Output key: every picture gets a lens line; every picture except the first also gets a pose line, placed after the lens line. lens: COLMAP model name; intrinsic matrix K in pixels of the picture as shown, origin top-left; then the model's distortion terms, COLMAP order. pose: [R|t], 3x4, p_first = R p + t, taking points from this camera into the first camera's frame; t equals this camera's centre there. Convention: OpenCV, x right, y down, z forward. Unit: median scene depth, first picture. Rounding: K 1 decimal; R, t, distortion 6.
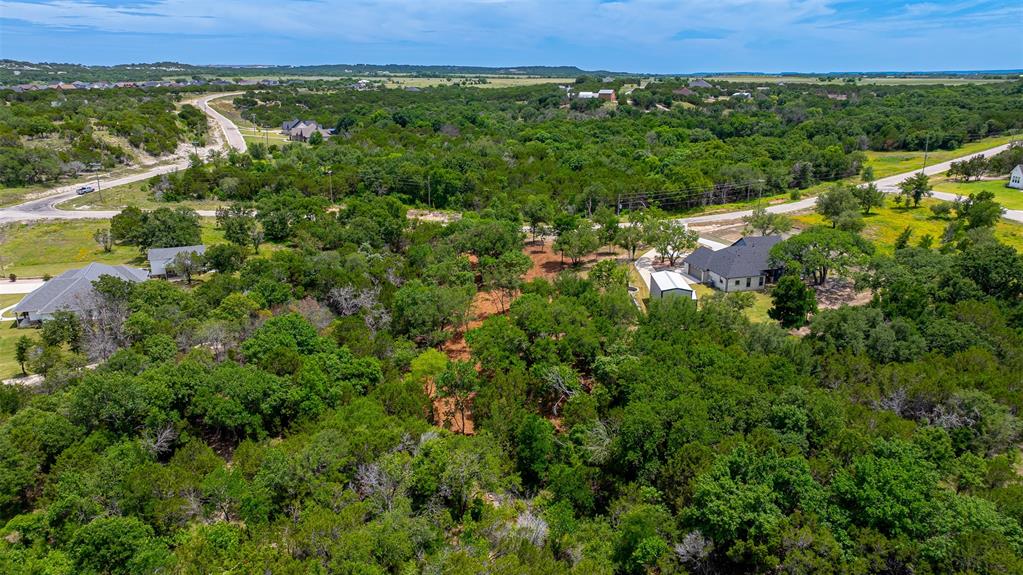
lens RADIAL K [[722.0, 0, 513.3], [0, 722.0, 285.5], [0, 0, 1]] dist [-0.038920, 0.029617]
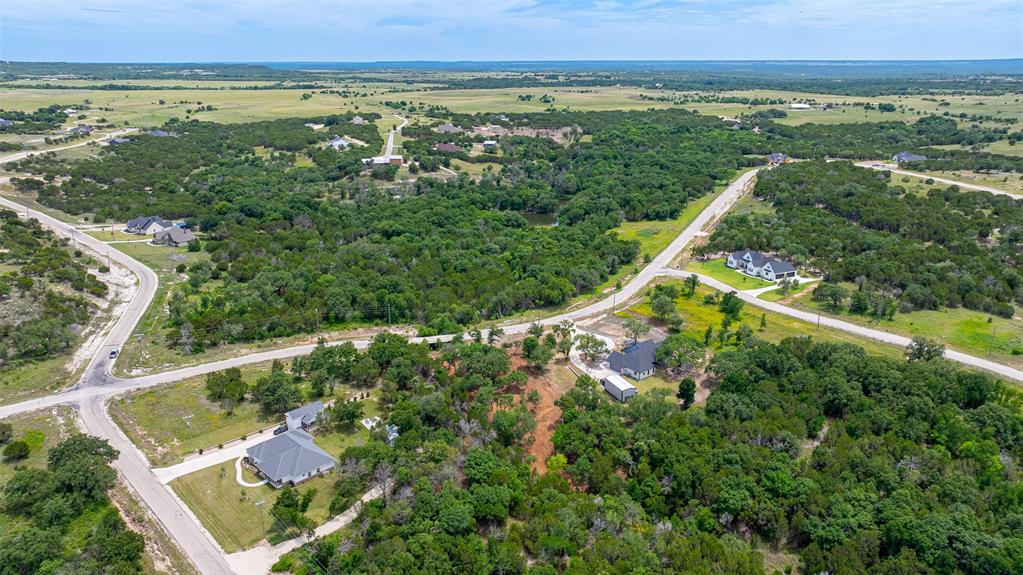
lens RADIAL K [[722.0, 0, 515.8], [0, 722.0, 293.7], [0, 0, 1]] dist [-0.038920, 0.029617]
pose [[0.909275, -0.122924, 0.397630, -0.302437], [0.110237, 0.992398, 0.054709, -0.149758], [-0.401332, -0.005912, 0.915913, -0.243459]]
